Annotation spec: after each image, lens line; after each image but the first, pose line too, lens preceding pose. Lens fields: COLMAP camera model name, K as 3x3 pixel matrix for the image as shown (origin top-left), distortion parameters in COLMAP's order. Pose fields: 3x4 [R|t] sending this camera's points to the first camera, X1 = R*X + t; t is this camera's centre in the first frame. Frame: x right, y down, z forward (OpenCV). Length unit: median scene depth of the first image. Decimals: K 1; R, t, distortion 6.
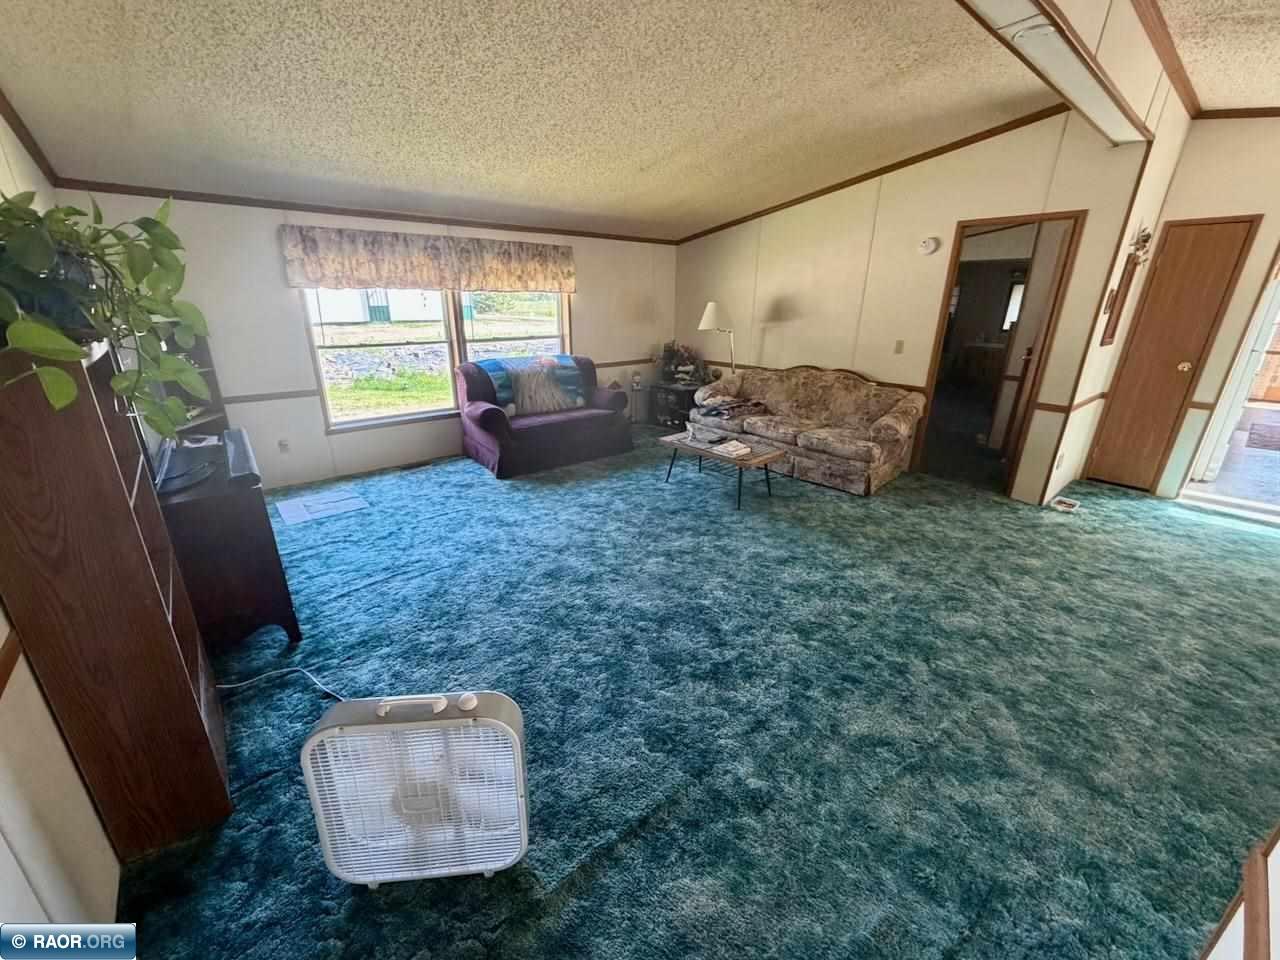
lens RADIAL K [[511.3, 0, 636.5], [0, 511.3, 482.0], [0, 0, 1]] dist [0.002038, 0.000018]
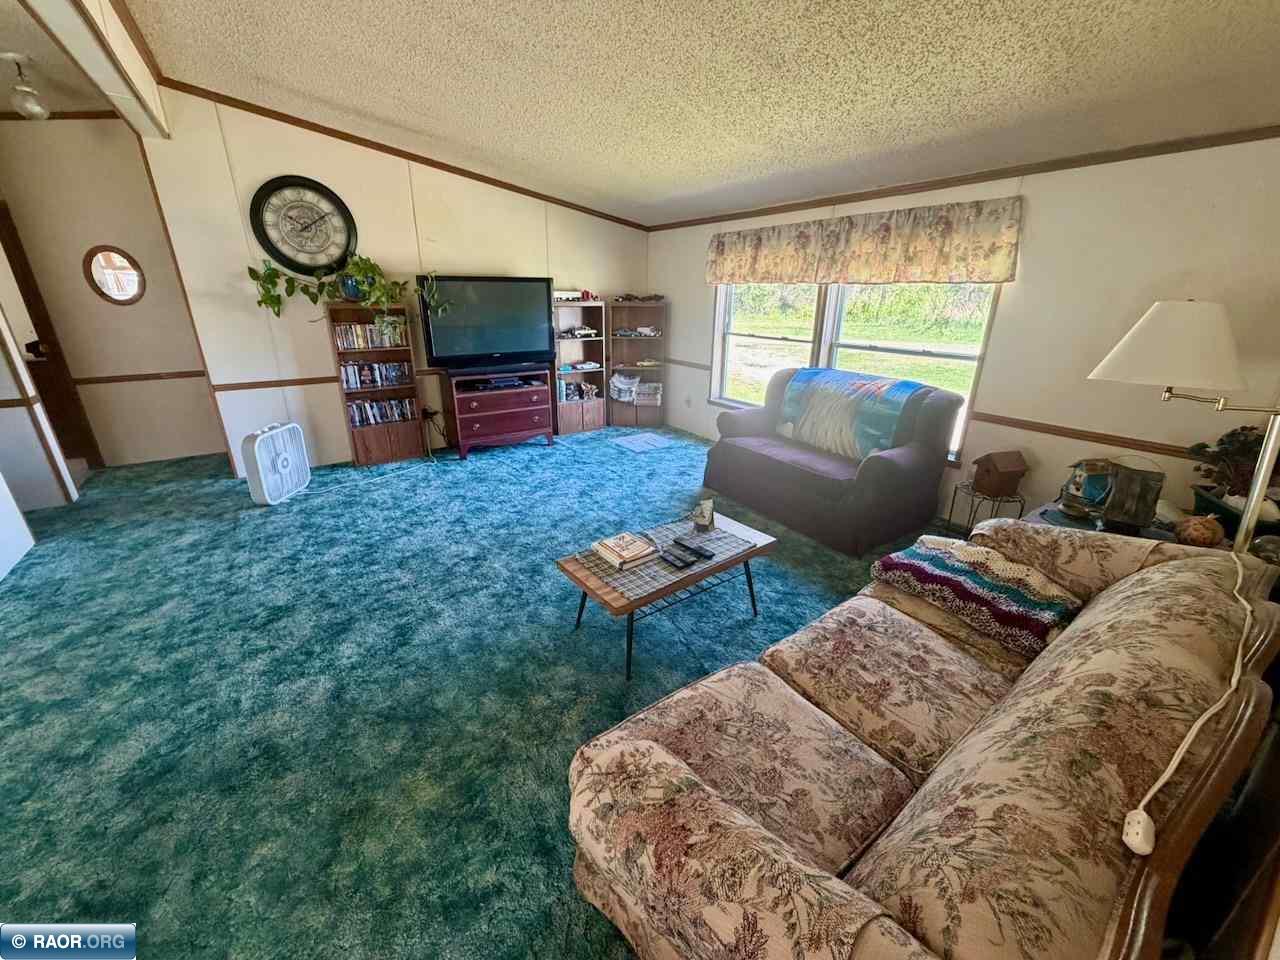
lens RADIAL K [[511.3, 0, 638.6], [0, 511.3, 480.5], [0, 0, 1]] dist [0.002038, 0.000018]
pose [[-0.109025, 0.338265, -0.934714, 0.906935], [-0.341699, 0.870265, 0.354797, -0.443915], [0.933464, 0.358072, 0.020704, 1.258598]]
